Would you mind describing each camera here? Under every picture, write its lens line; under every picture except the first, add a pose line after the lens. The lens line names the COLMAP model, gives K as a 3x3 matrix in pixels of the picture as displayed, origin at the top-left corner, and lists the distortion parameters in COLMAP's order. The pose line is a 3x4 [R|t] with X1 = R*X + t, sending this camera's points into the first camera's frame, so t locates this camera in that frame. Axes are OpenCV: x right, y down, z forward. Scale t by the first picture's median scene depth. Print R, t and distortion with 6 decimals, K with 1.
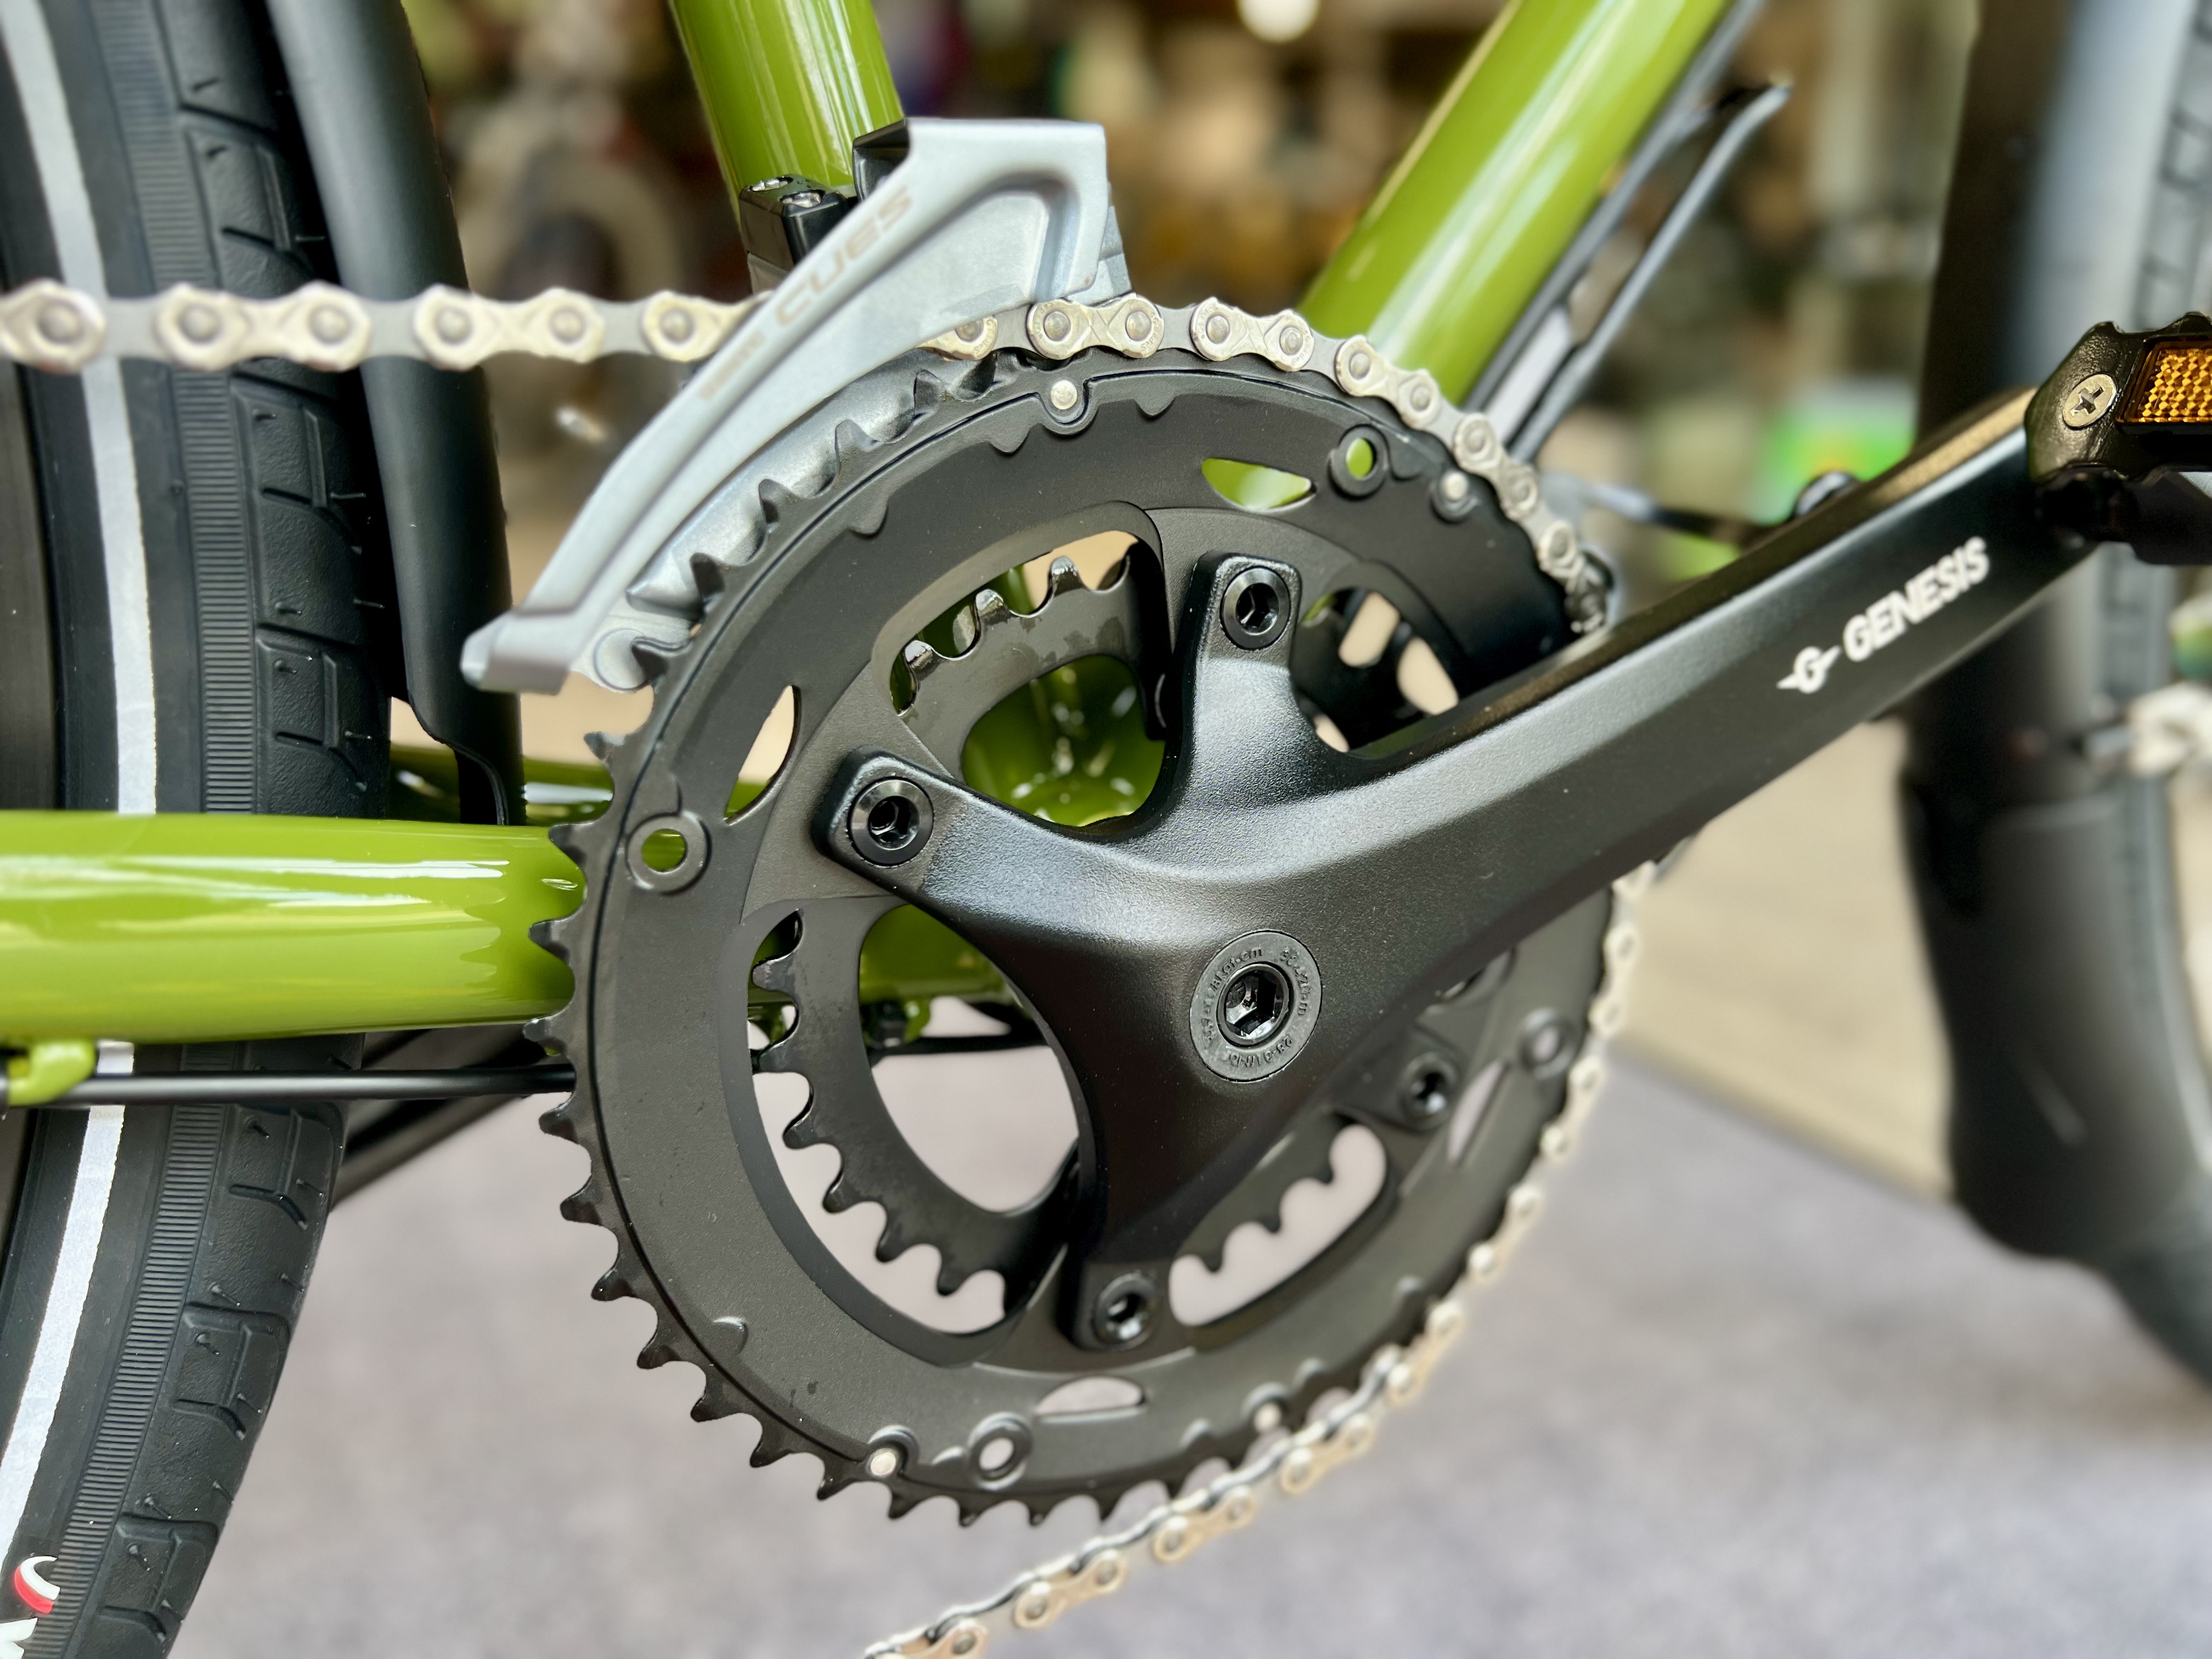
lens RADIAL K [[1717.3, 0, 1106.0], [0, 1717.3, 829.5], [0, 0, 1]] dist [-0.002952, 0.007795]
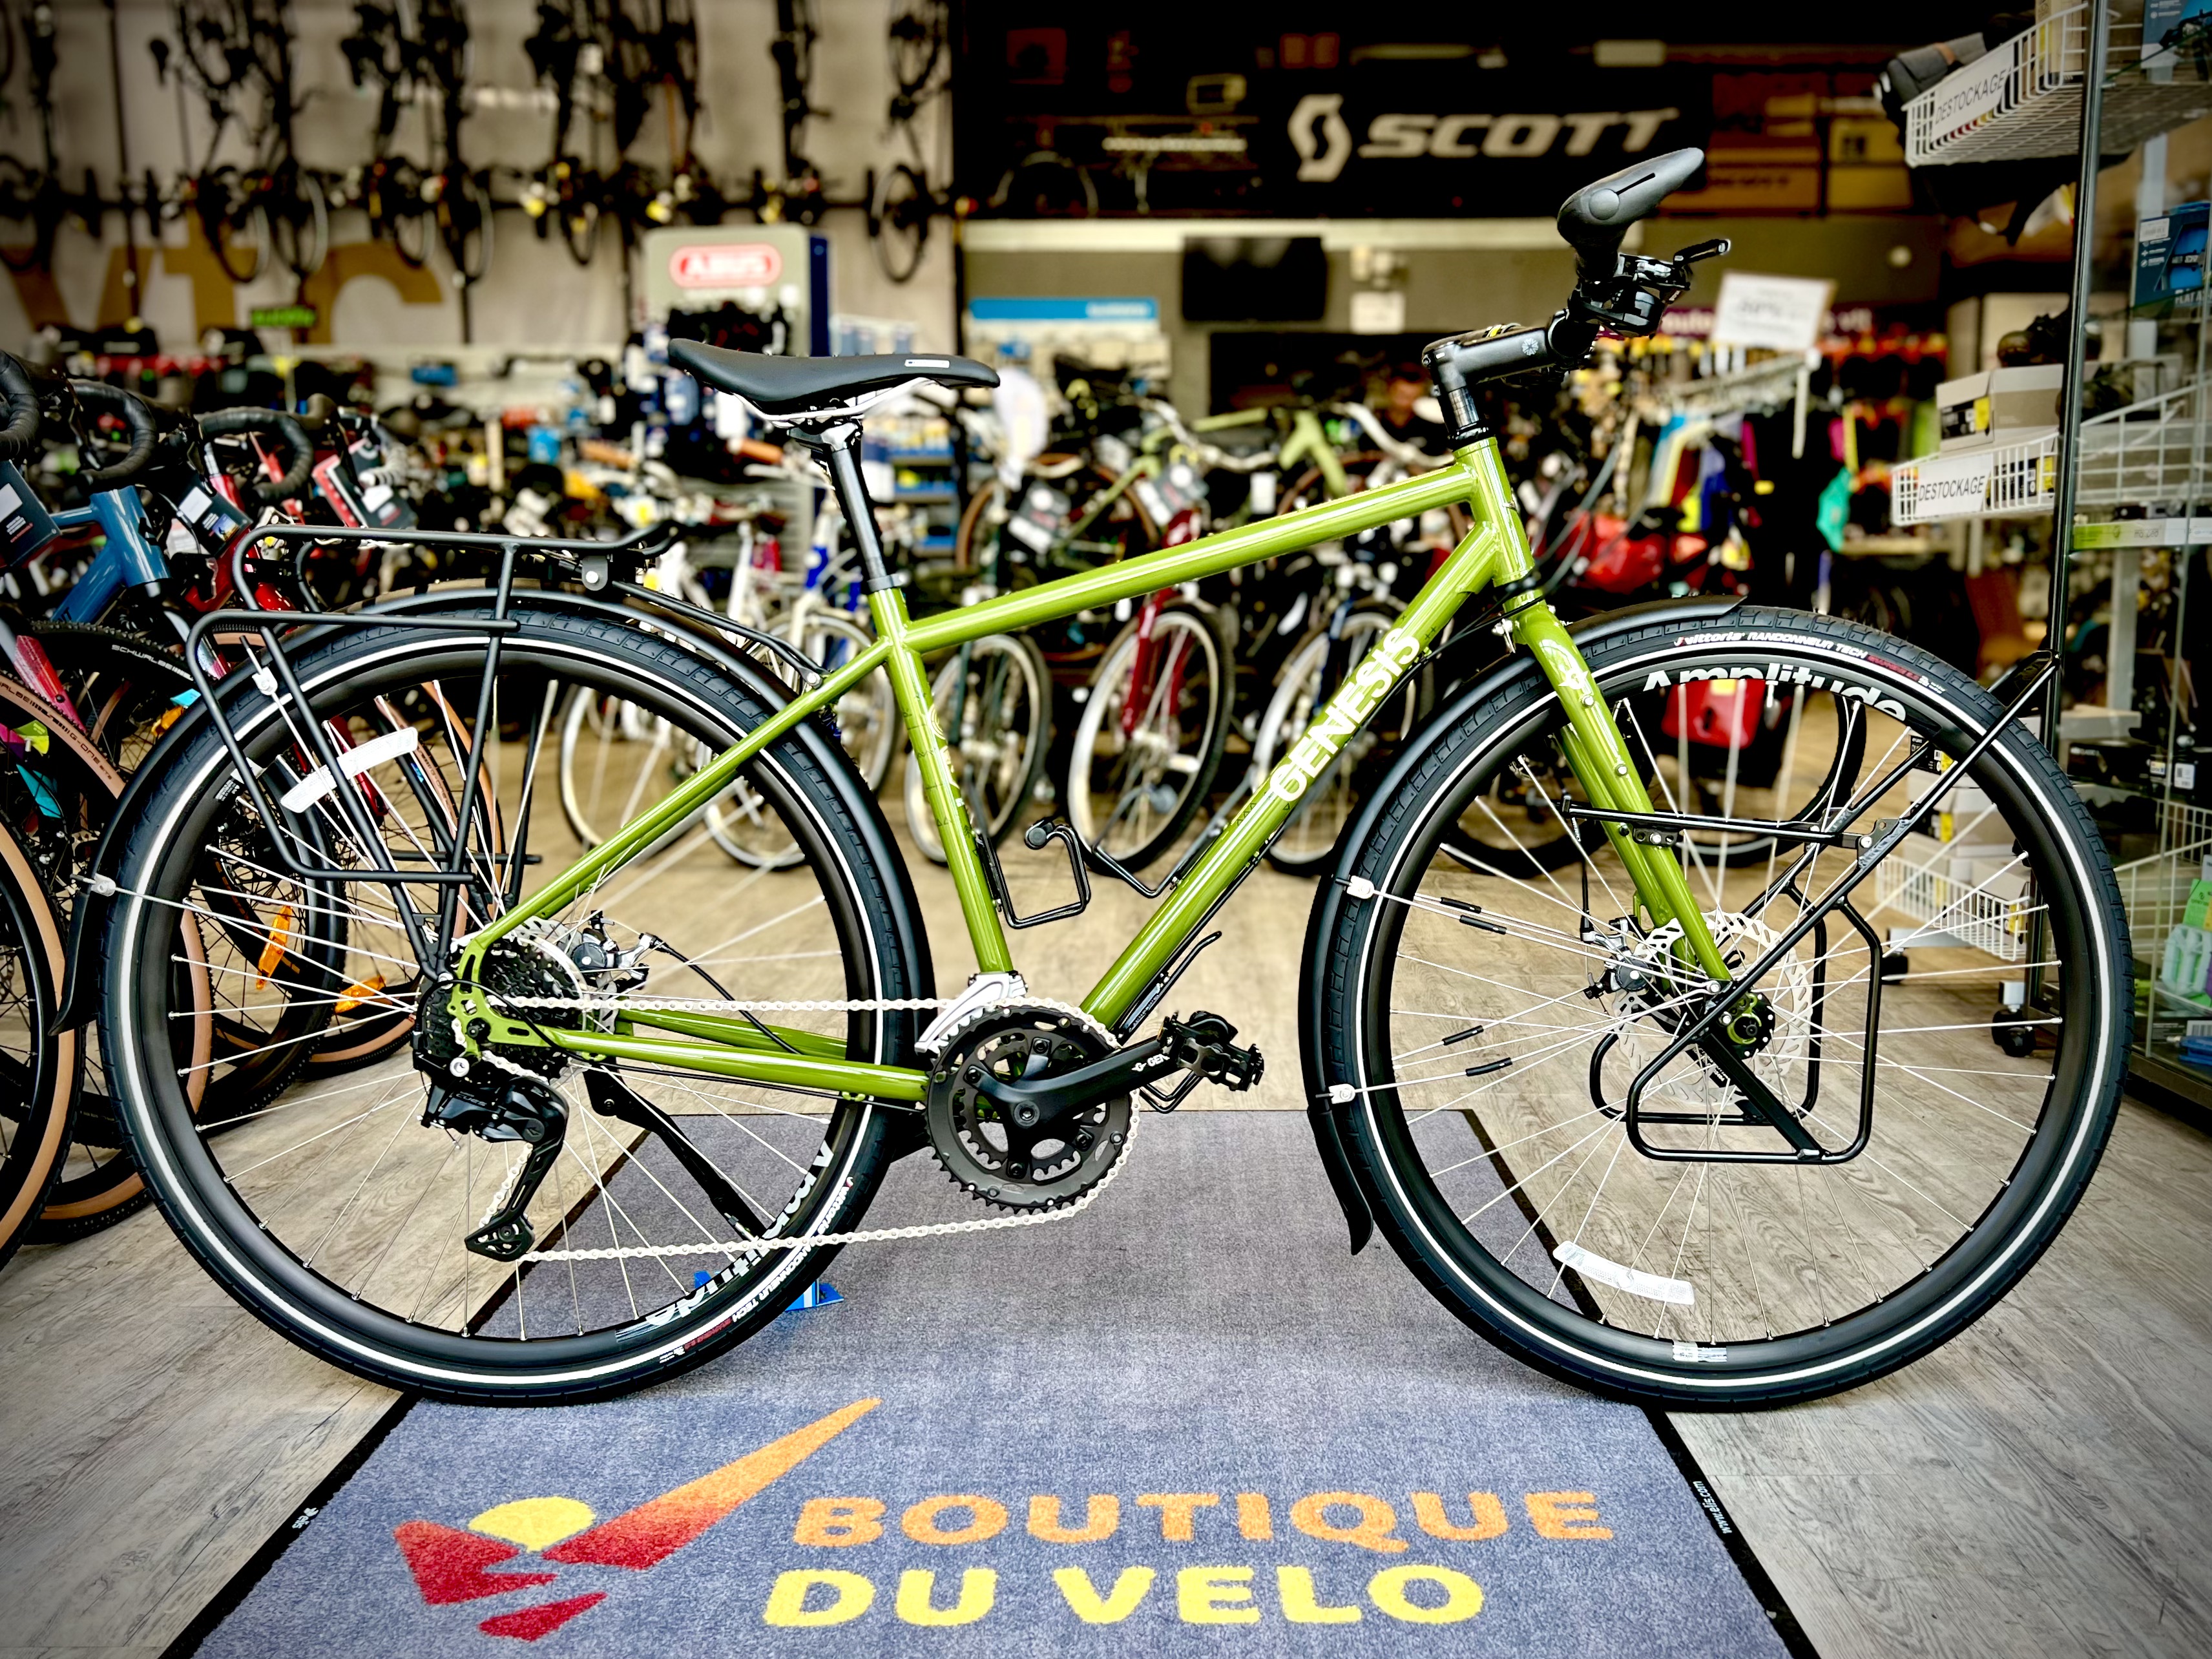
lens RADIAL K [[1717.3, 0, 1106.0], [0, 1717.3, 829.5], [0, 0, 1]] dist [-0.002952, 0.007795]
pose [[0.922277, -0.054355, -0.382688, 2.582301], [-0.091089, 0.931616, -0.351845, 1.234804], [0.375643, 0.359357, 0.854257, -4.242873]]
